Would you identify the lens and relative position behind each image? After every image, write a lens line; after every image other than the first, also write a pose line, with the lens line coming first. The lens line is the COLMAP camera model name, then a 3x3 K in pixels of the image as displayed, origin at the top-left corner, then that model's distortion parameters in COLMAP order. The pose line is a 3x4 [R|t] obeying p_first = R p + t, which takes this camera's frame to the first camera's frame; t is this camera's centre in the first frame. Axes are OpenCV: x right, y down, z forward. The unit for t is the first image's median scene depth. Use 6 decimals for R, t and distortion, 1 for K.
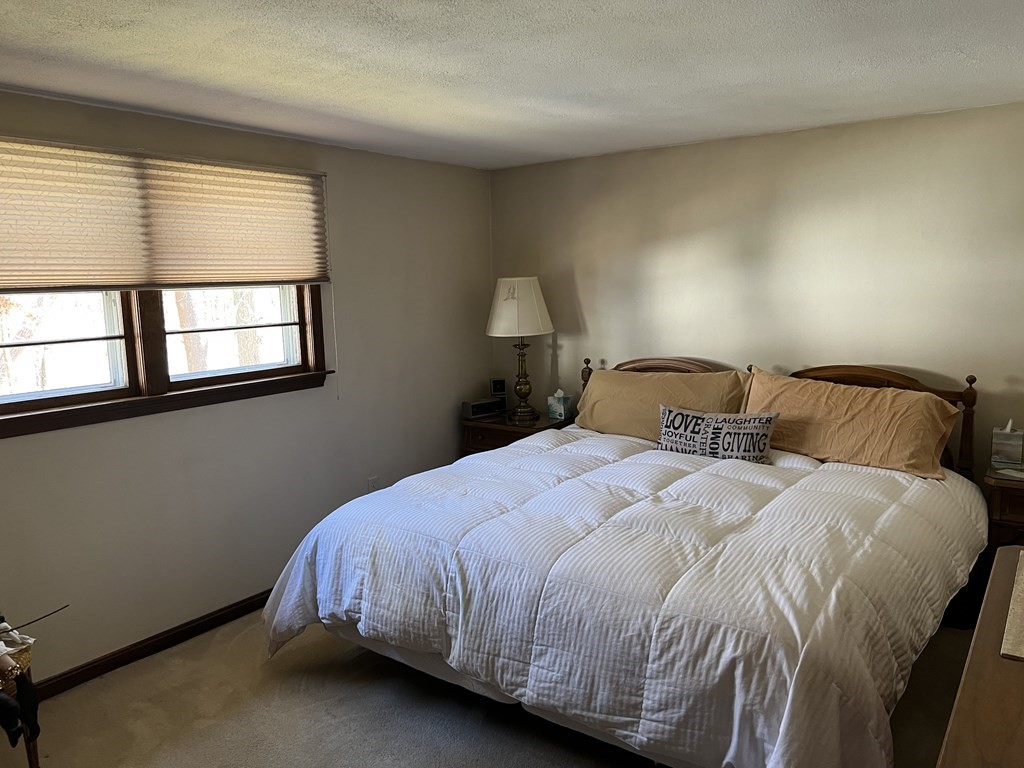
lens RADIAL K [[776.8, 0, 508.7], [0, 776.8, 385.9], [0, 0, 1]] dist [0.029864, -0.005749]
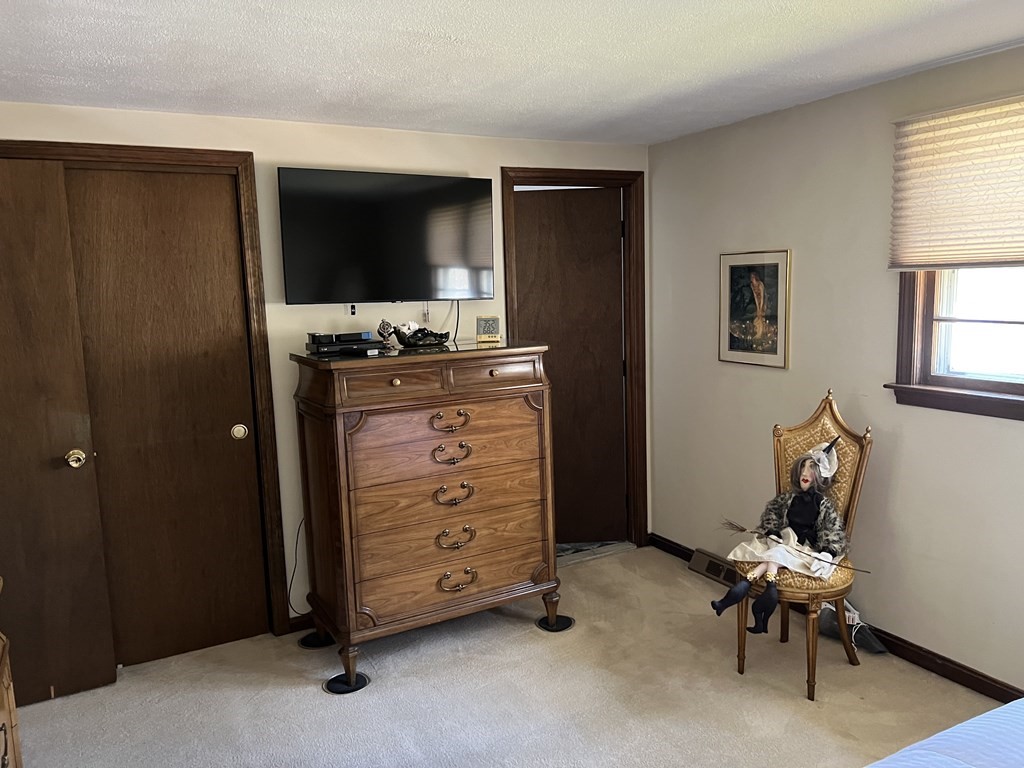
lens RADIAL K [[776.8, 0, 508.7], [0, 776.8, 385.9], [0, 0, 1]] dist [0.029864, -0.005749]
pose [[-0.427185, 0.169659, -0.888104, 0.515143], [-0.077571, 0.971739, 0.222949, -0.145585], [0.900831, 0.164132, -0.401952, 0.884232]]
